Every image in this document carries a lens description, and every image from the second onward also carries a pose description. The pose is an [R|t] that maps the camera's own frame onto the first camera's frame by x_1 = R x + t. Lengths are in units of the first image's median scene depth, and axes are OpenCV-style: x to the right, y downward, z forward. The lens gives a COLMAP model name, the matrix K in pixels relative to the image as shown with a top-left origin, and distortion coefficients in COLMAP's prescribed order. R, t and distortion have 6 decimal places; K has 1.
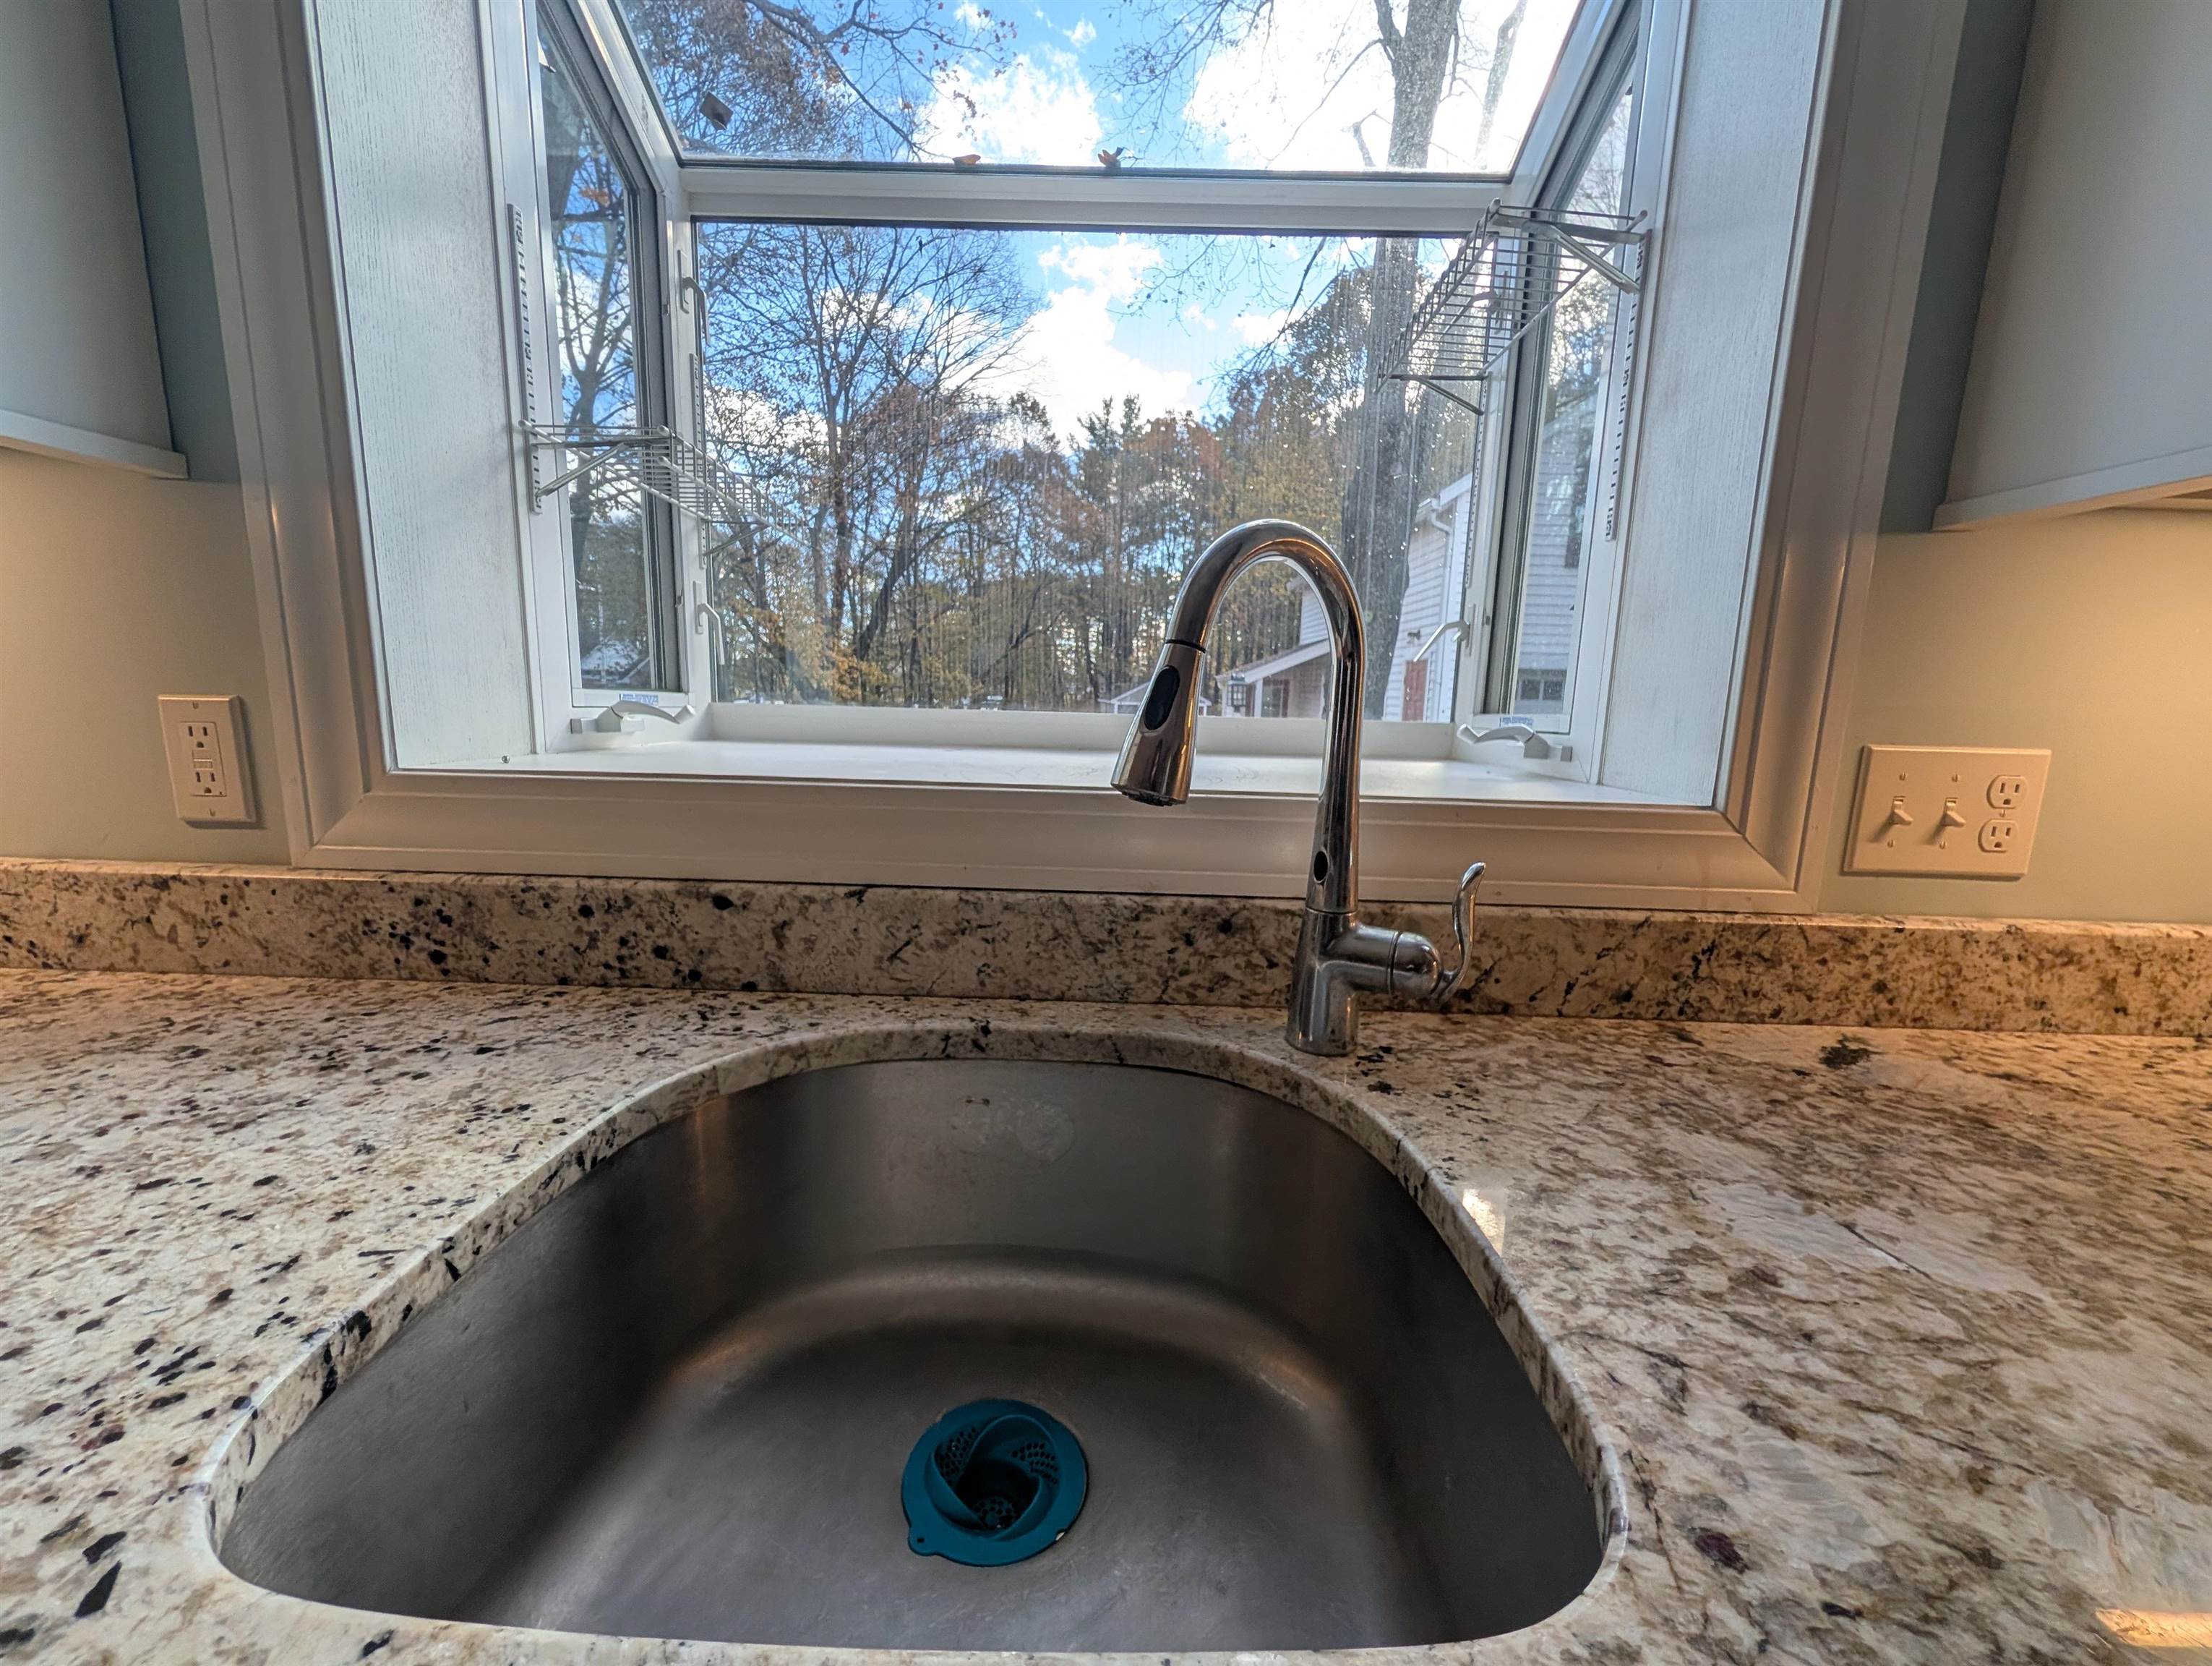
lens RADIAL K [[850.0, 0, 1103.7], [0, 850.0, 825.2], [0, 0, 1]] dist [0.001846, -0.000838]
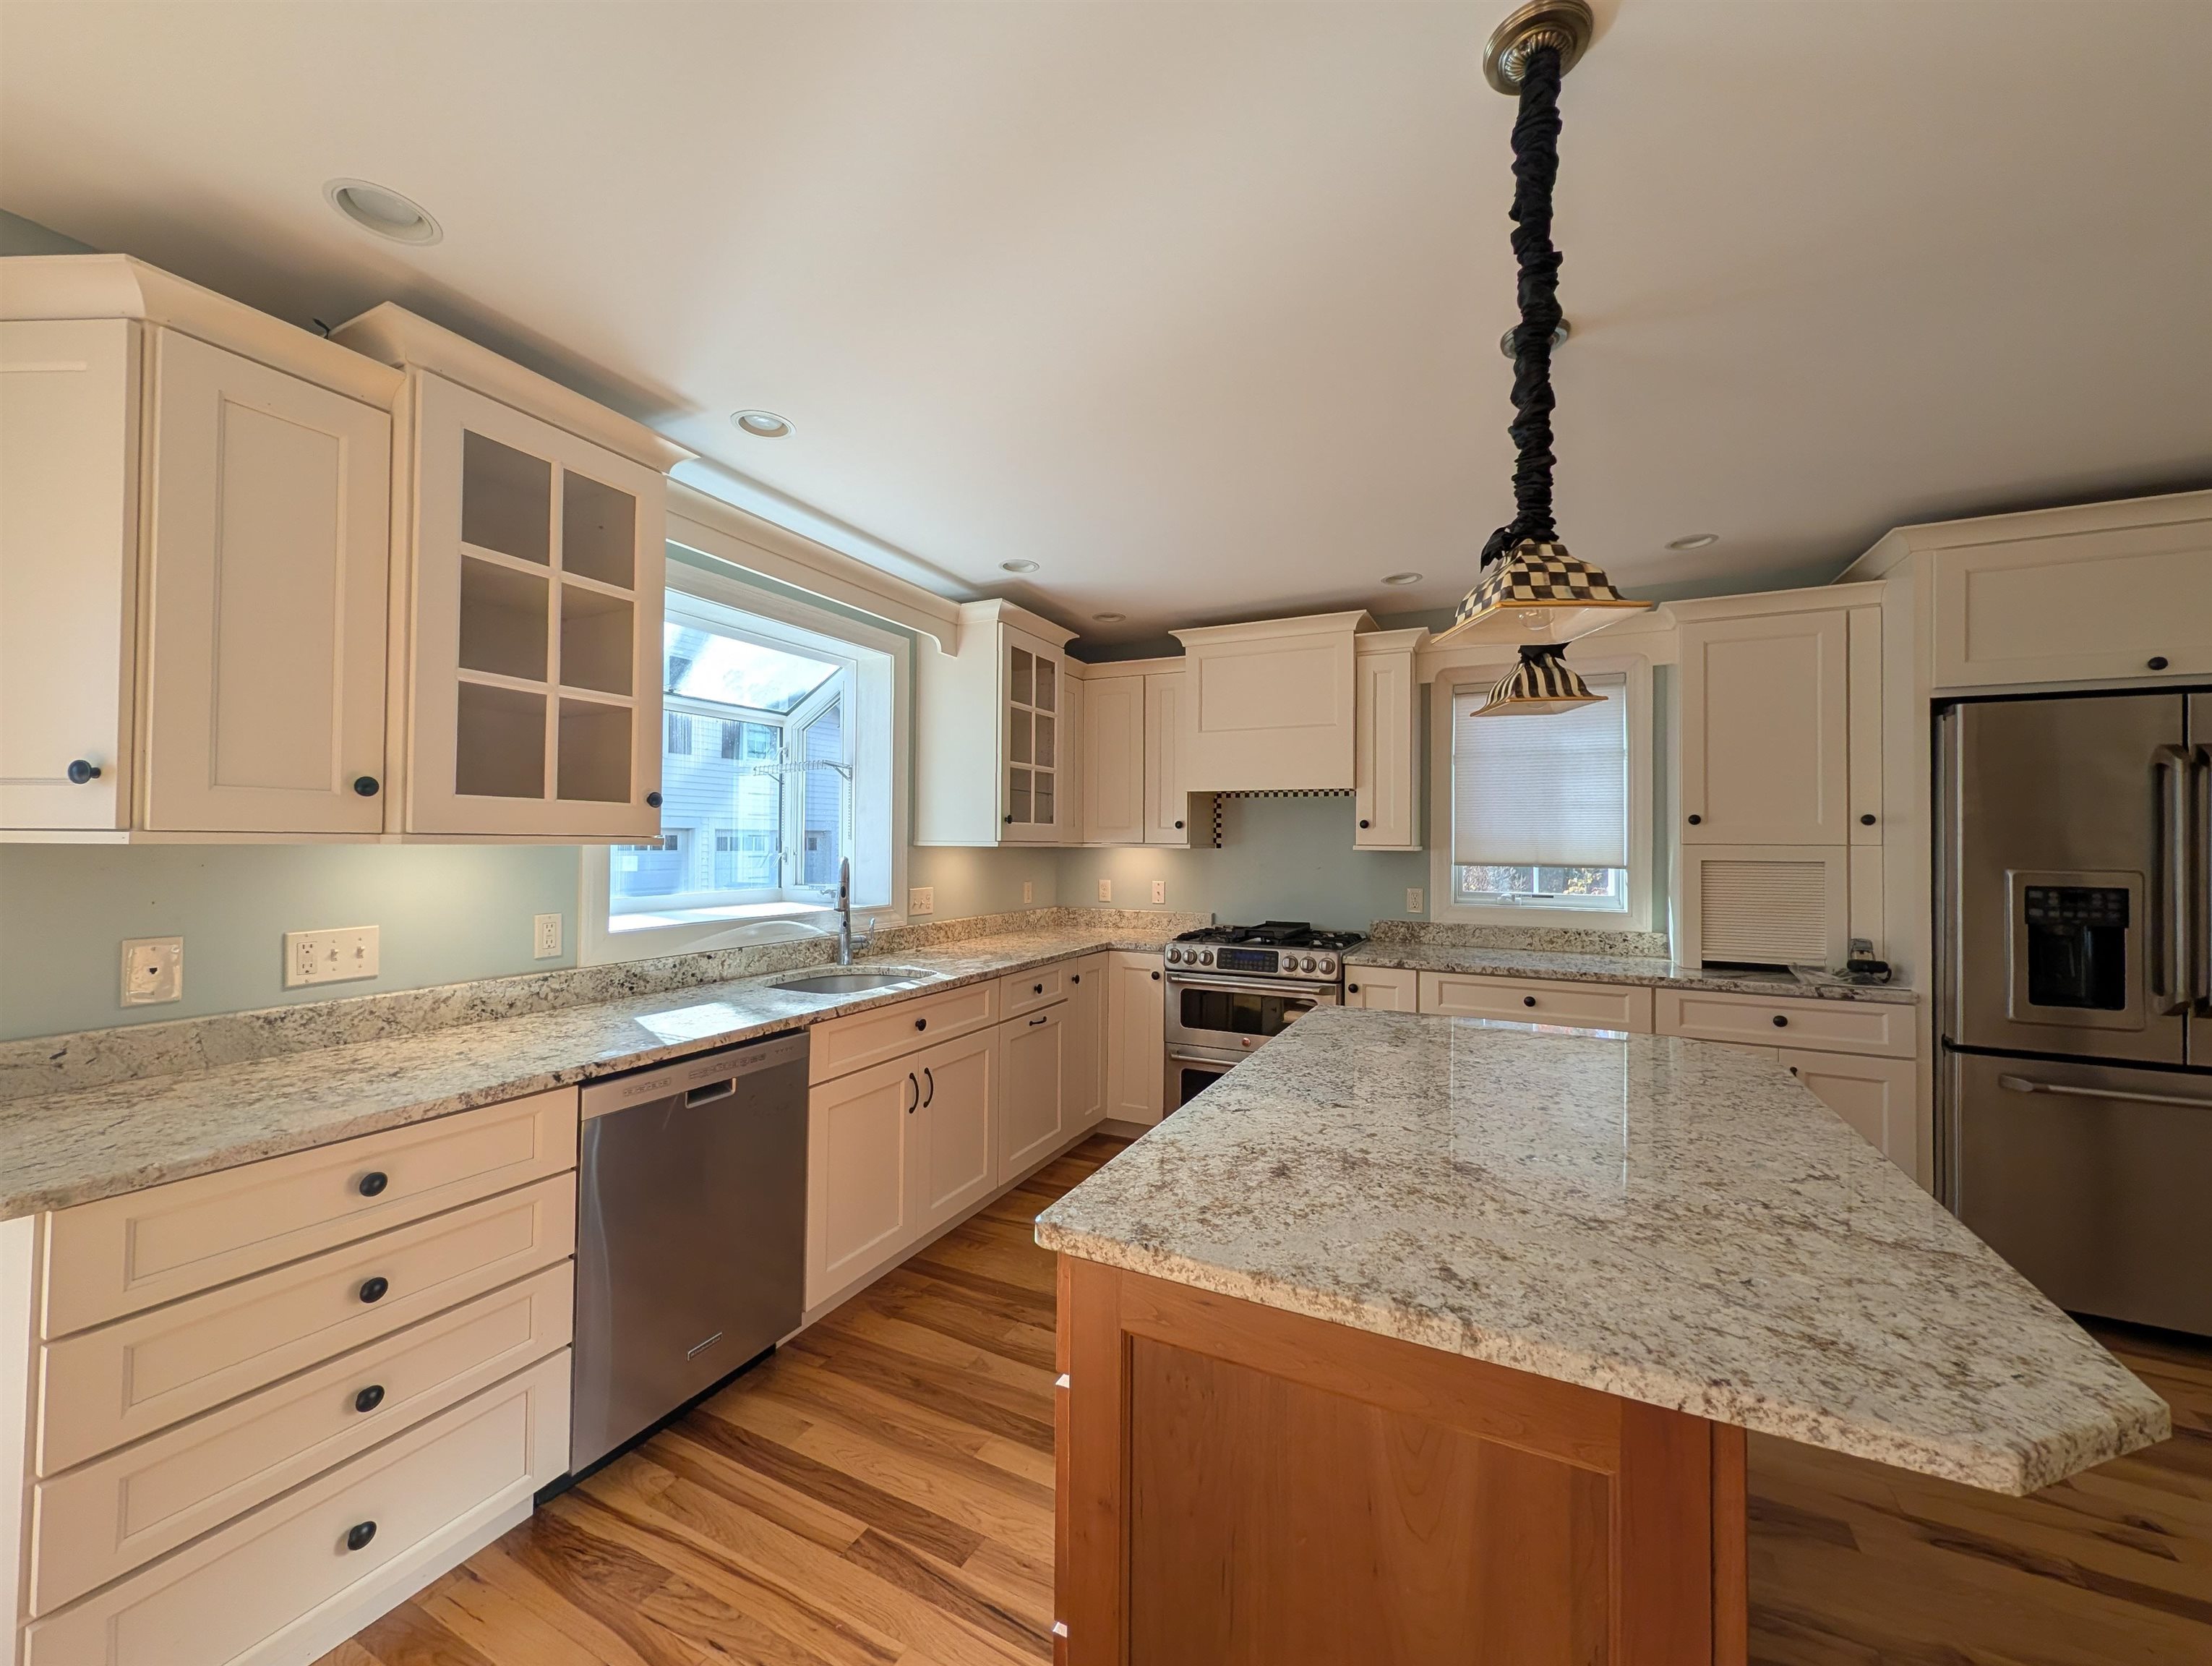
lens RADIAL K [[850.0, 0, 1107.0], [0, 850.0, 828.4], [0, 0, 1]] dist [0.001846, -0.000838]
pose [[0.422185, -0.008902, 0.906466, -2.916514], [0.148464, 0.987129, -0.059453, 0.017444], [-0.894270, 0.159678, 0.418072, -2.016439]]
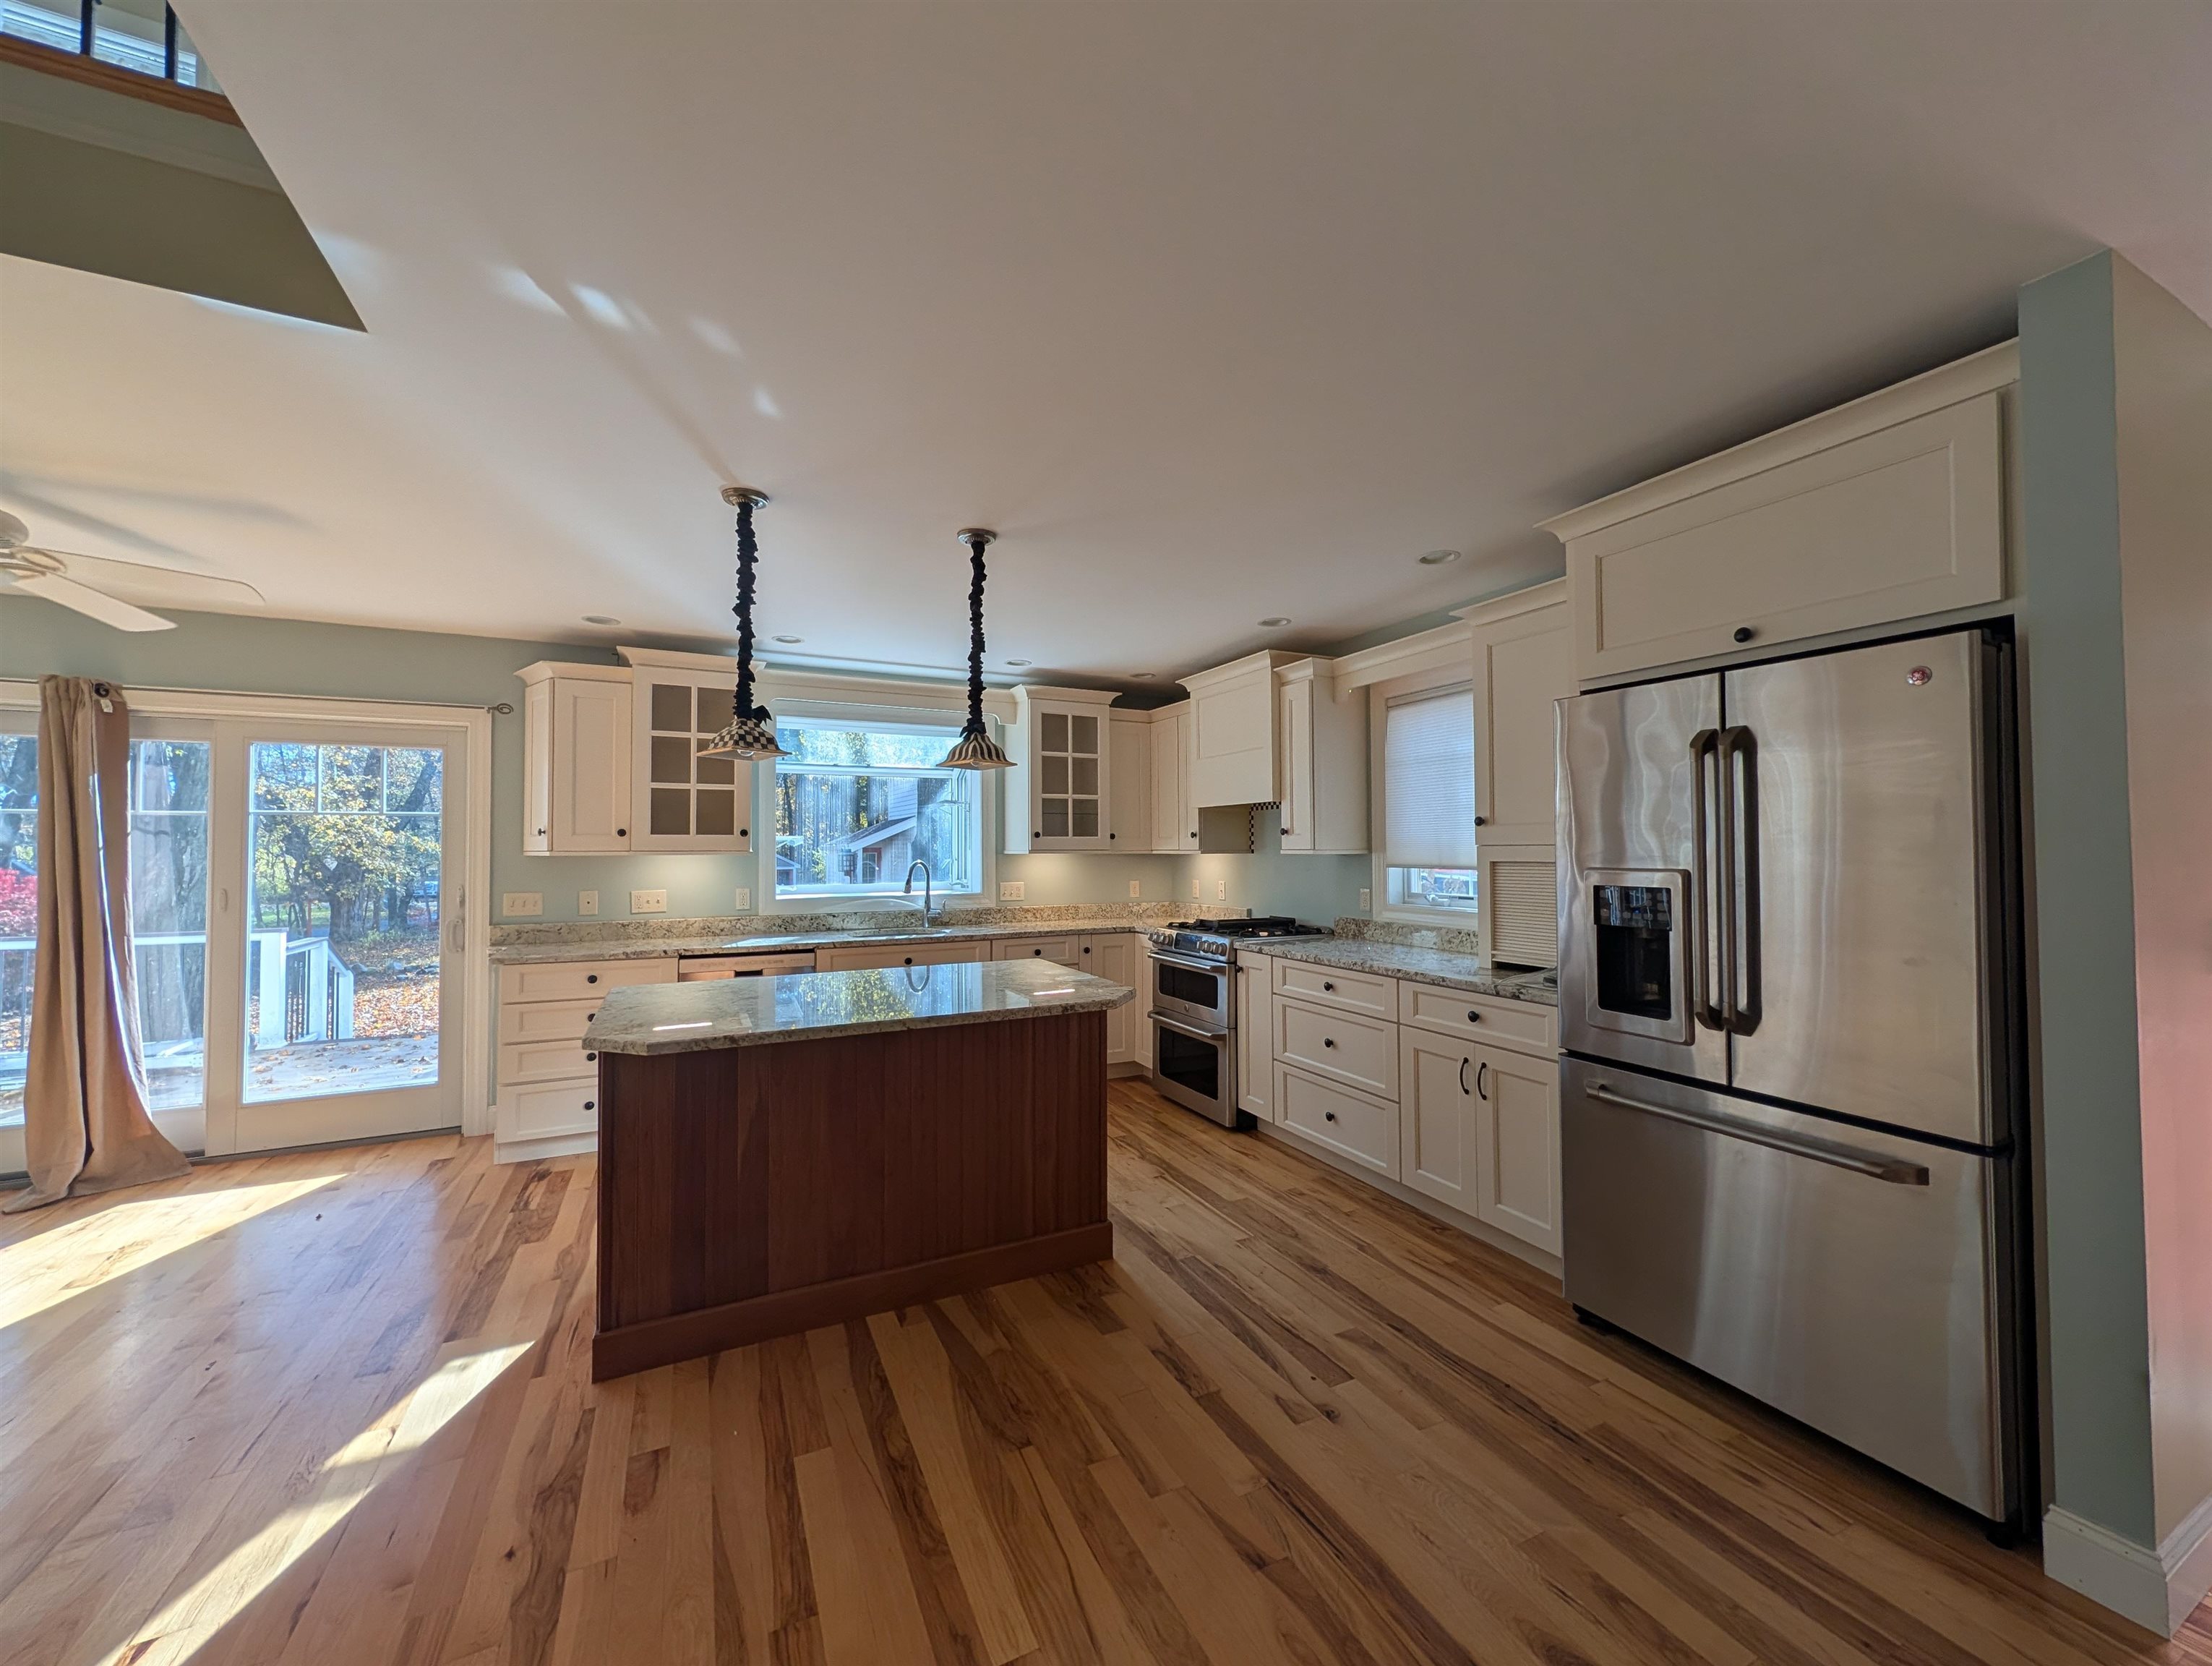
lens RADIAL K [[850.0, 0, 1109.6], [0, 850.0, 830.8], [0, 0, 1]] dist [0.001846, -0.000838]
pose [[0.883885, -0.020480, 0.467256, -1.580077], [0.102664, 0.983171, -0.151112, 0.631862], [-0.456298, 0.181536, 0.871113, -5.580020]]
